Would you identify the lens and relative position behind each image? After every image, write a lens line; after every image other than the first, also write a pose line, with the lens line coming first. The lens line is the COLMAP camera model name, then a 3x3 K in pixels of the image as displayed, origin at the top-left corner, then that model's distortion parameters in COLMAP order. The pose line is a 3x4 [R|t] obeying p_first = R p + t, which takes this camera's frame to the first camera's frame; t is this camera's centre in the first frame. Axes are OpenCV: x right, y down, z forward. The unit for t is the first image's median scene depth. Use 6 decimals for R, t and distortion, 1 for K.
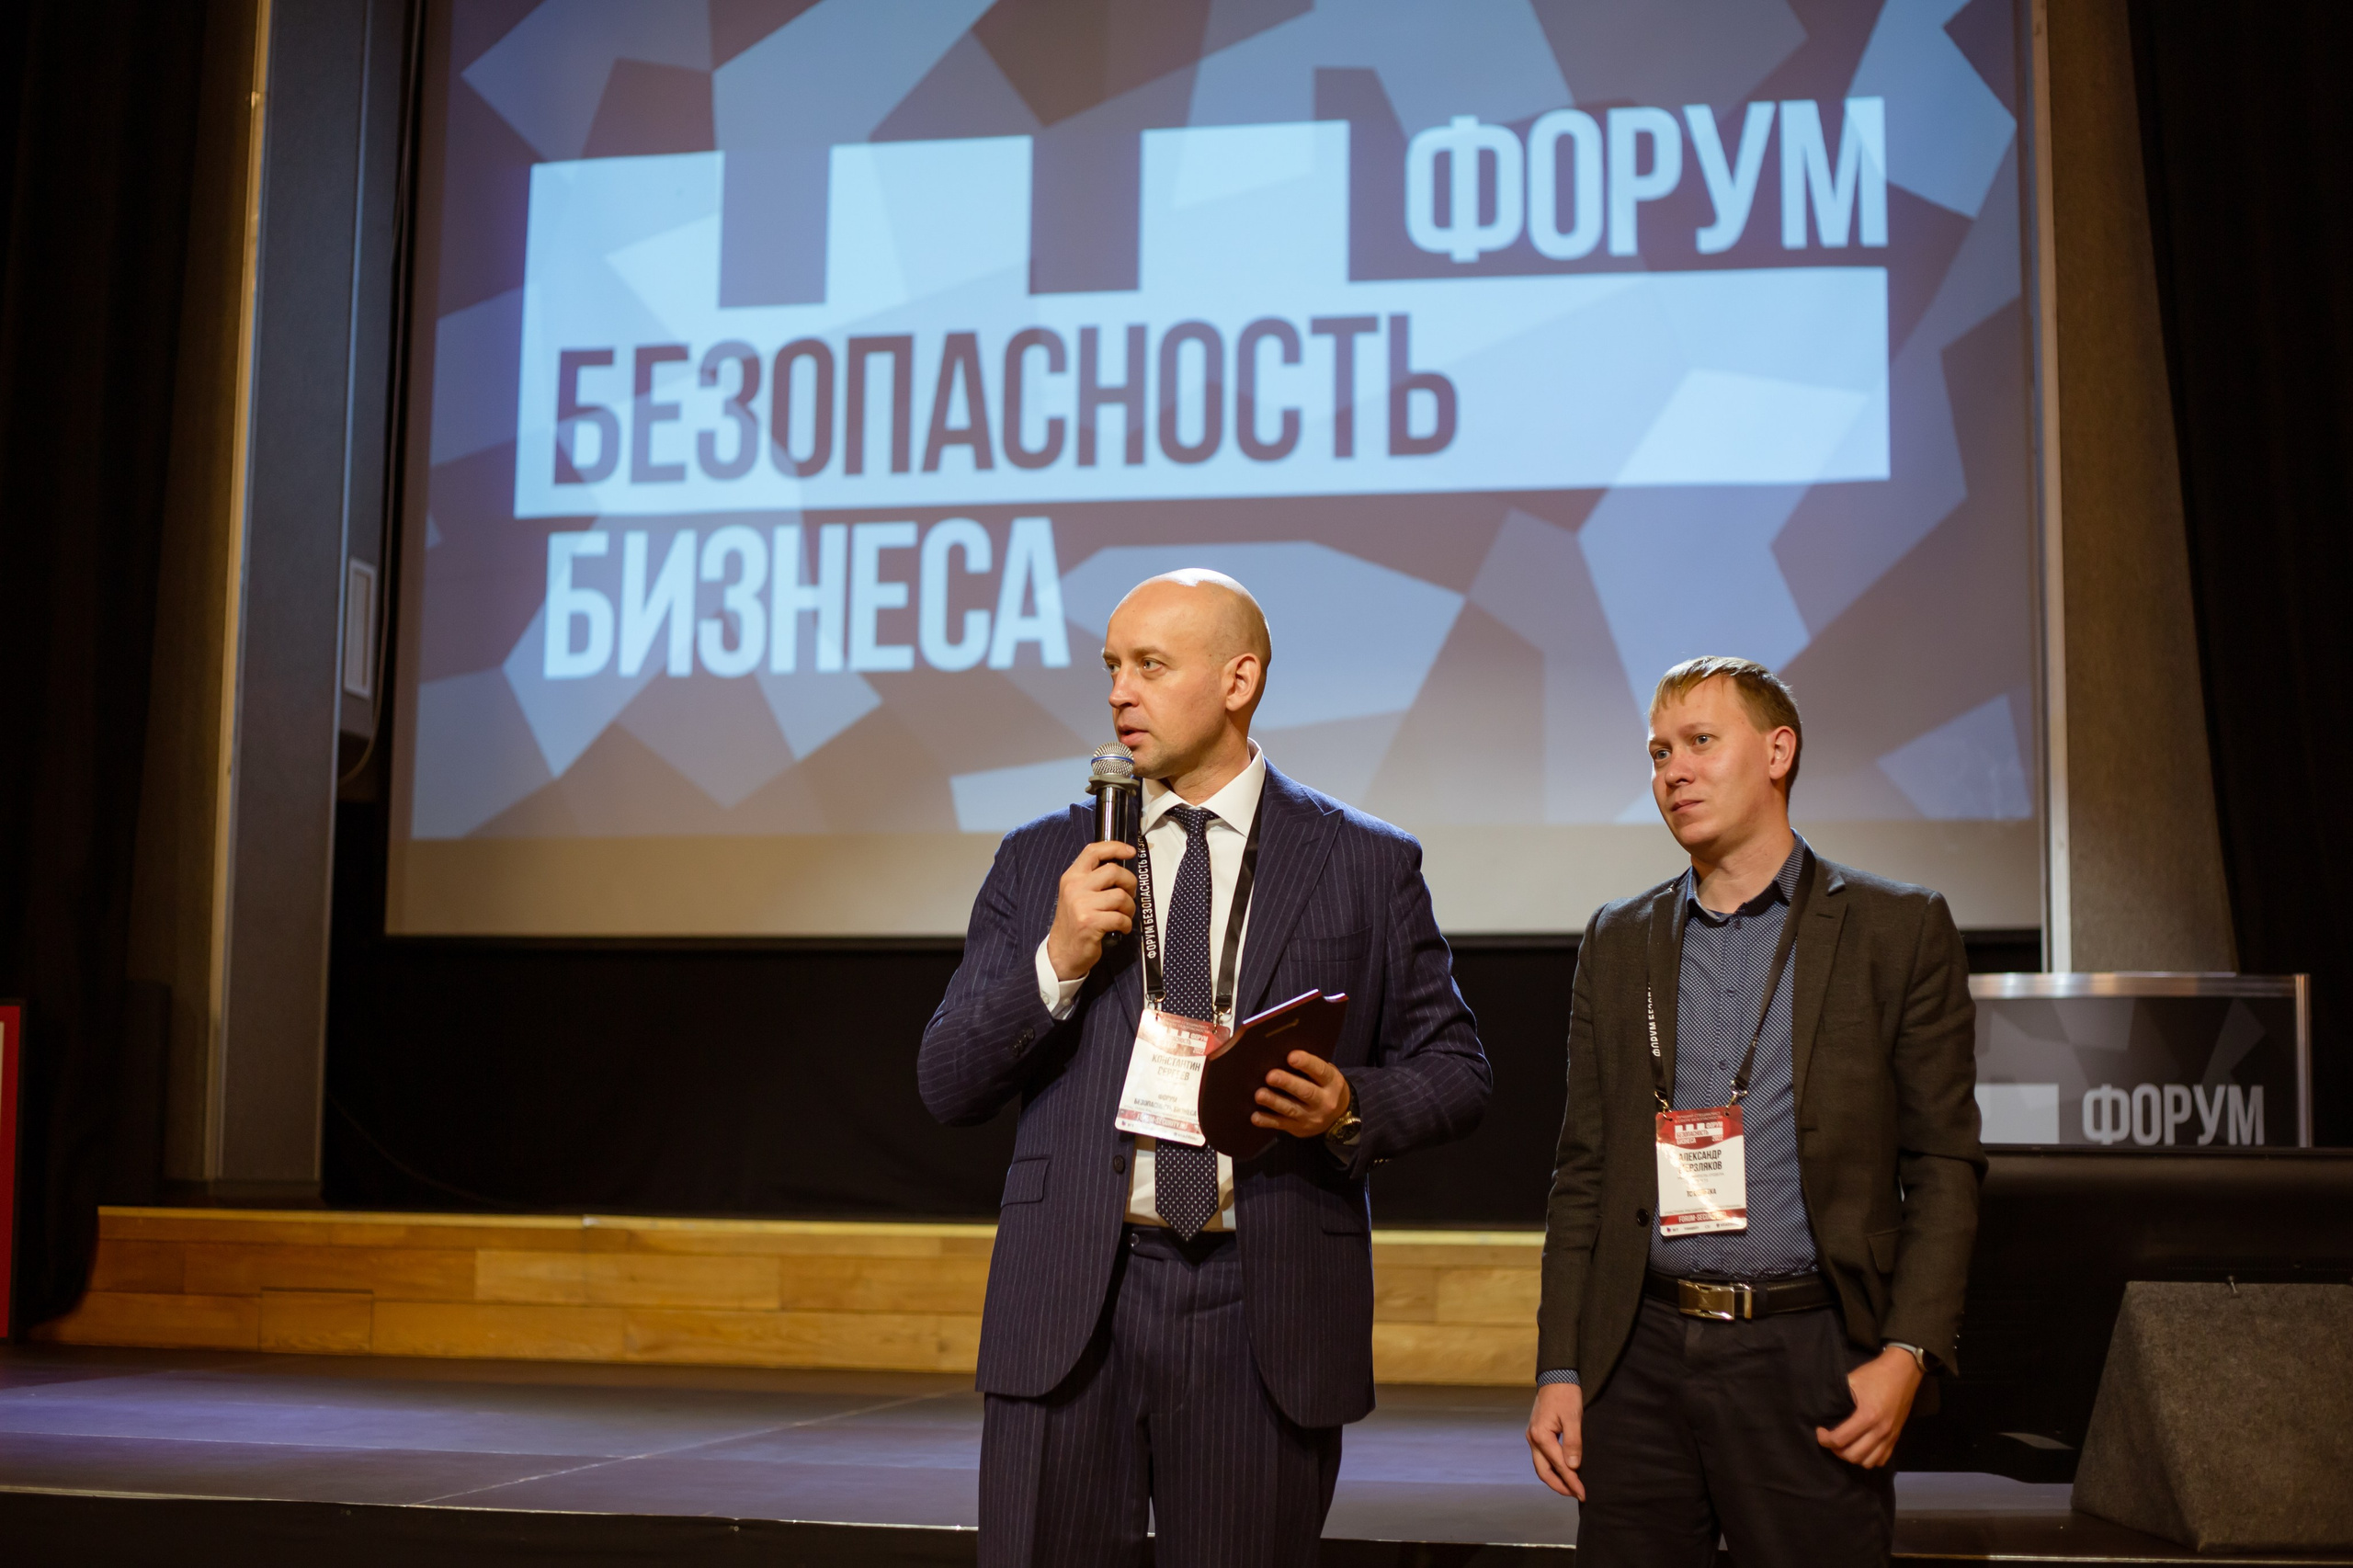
lens RADIAL K [[3371.0, 0, 1252.3], [0, 3371.0, 767.7], [0, 0, 1]] dist [-0.112946, 0.000000]
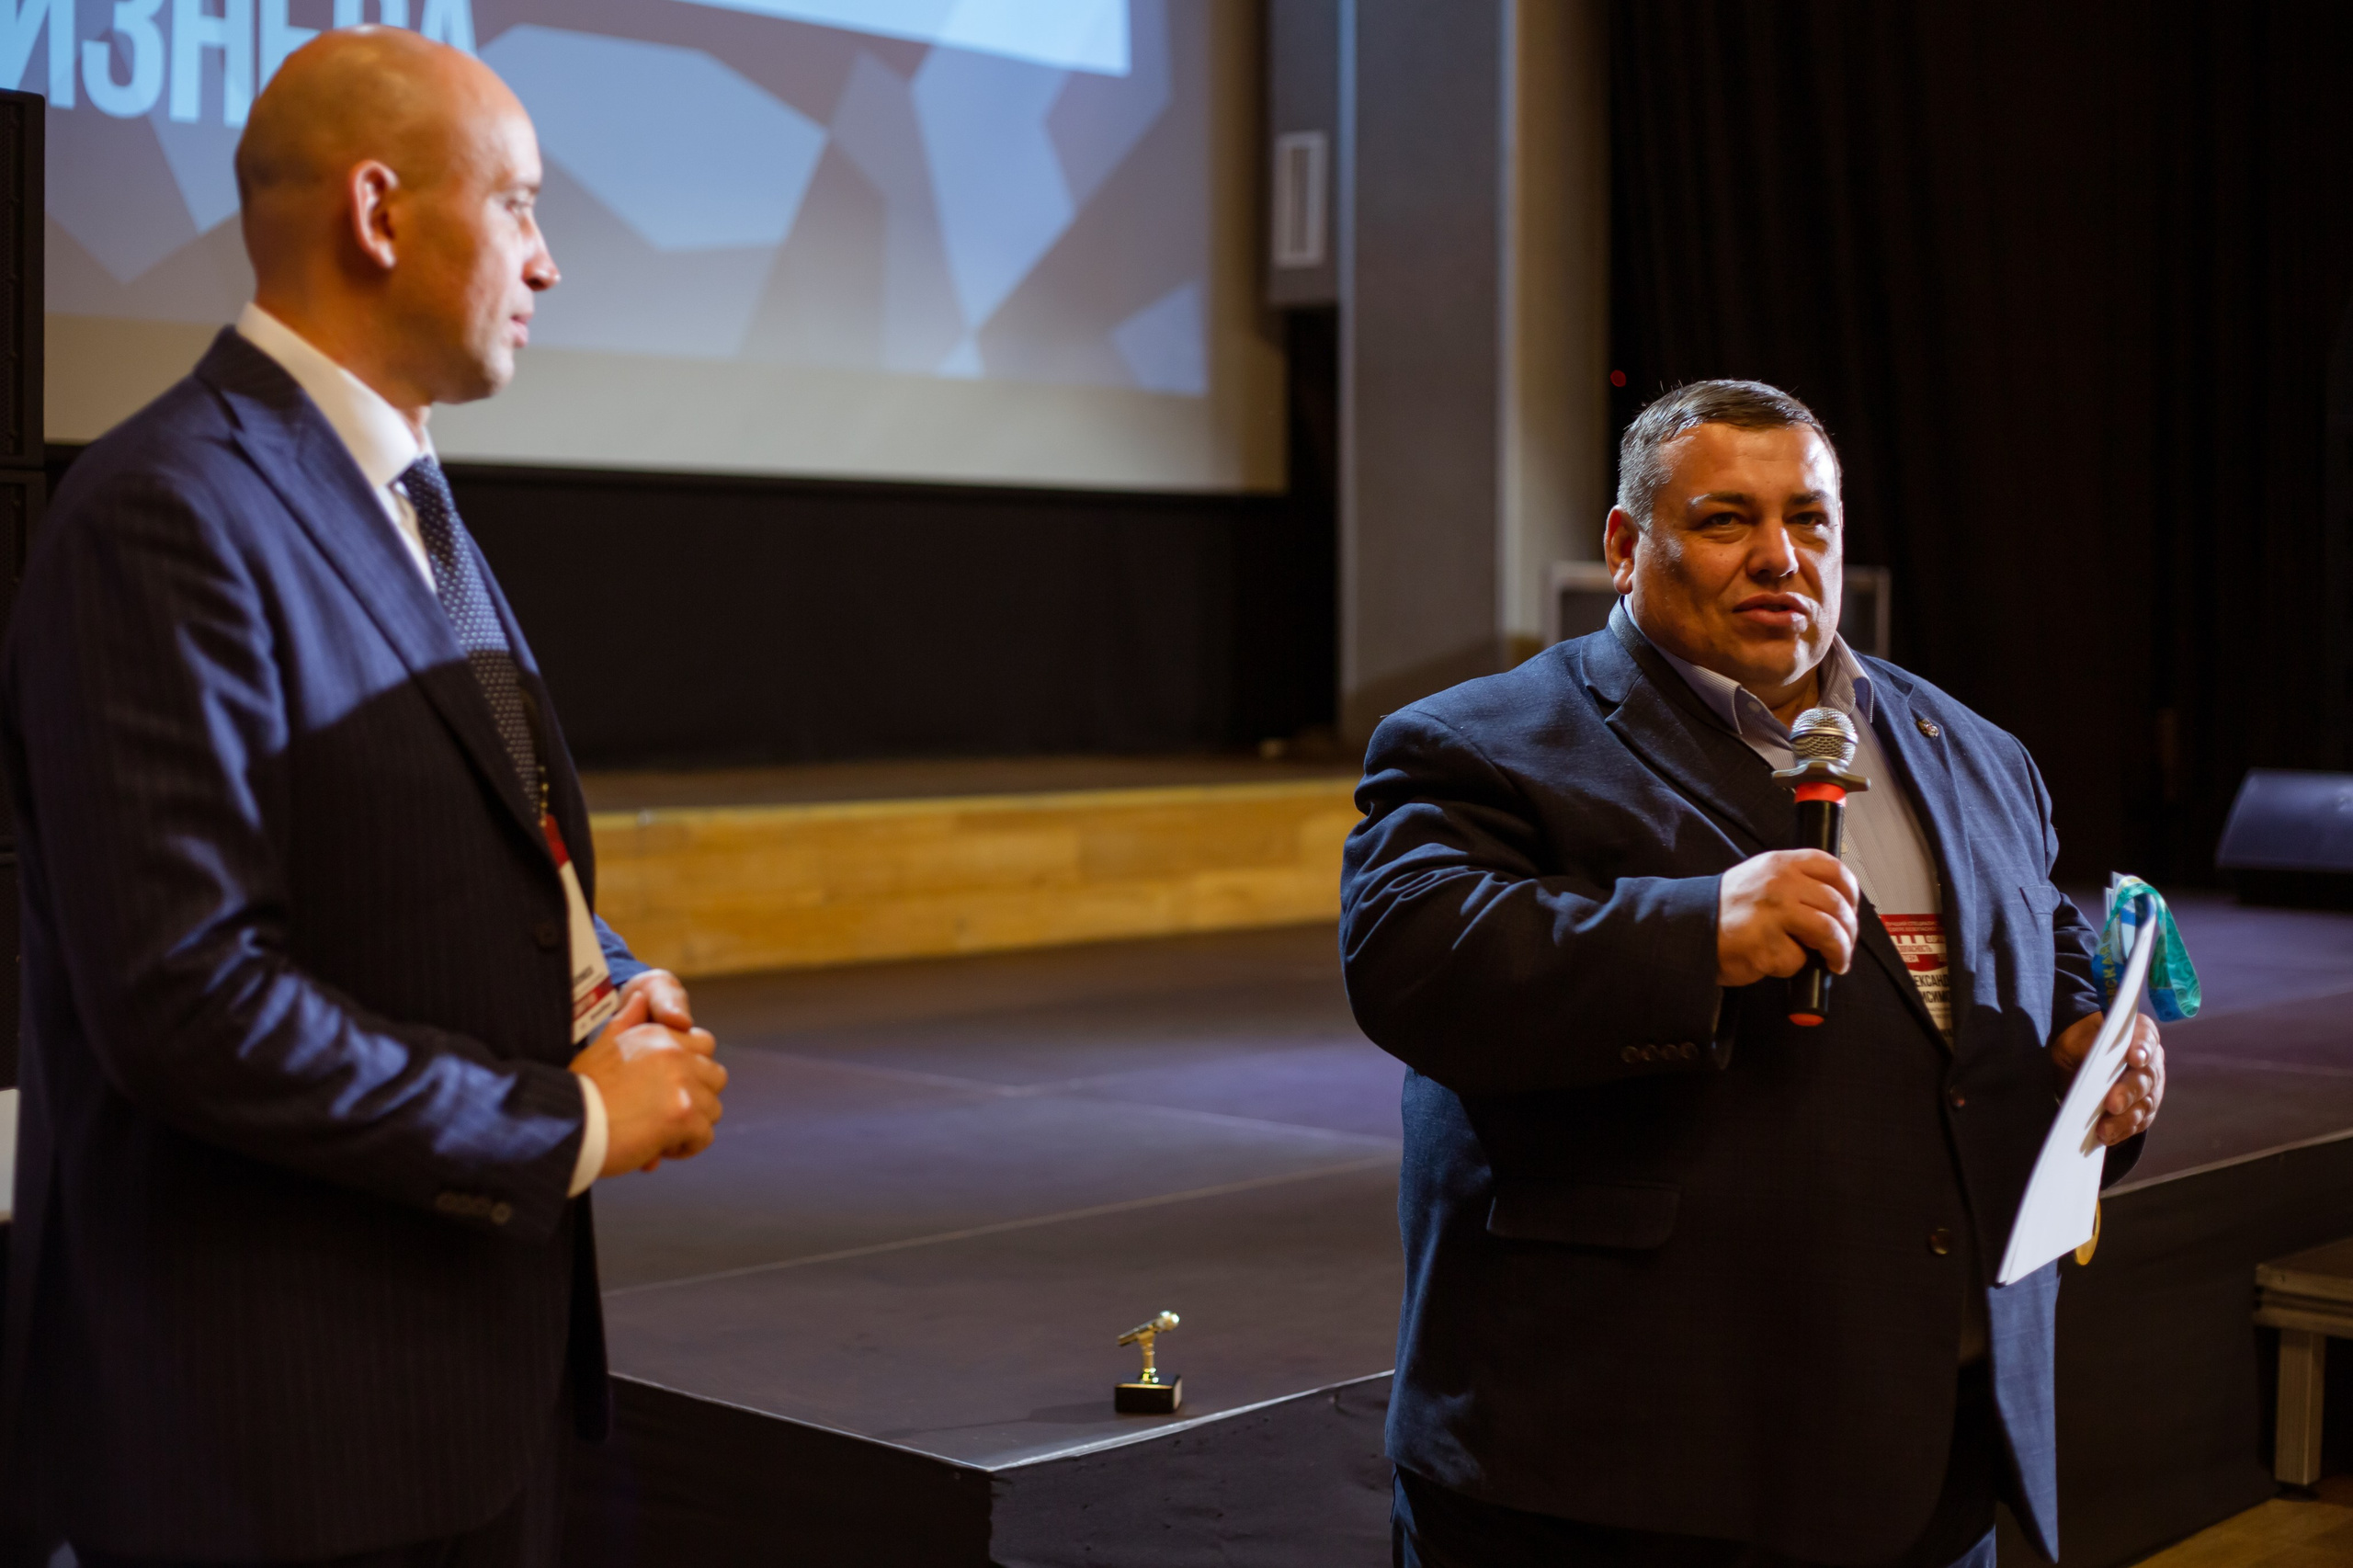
lens RADIAL K [[3371.0, 0, 1247.4], [0, 3371.0, 832.8], [0, 0, 1]] dist [-0.112946, 0.000000]
pose [[0.512726, -0.064152, 0.856152, -0.708389], [-0.109574, 0.984160, 0.139365, 0.001154], [-0.851531, -0.165268, 0.497575, 0.362452]]
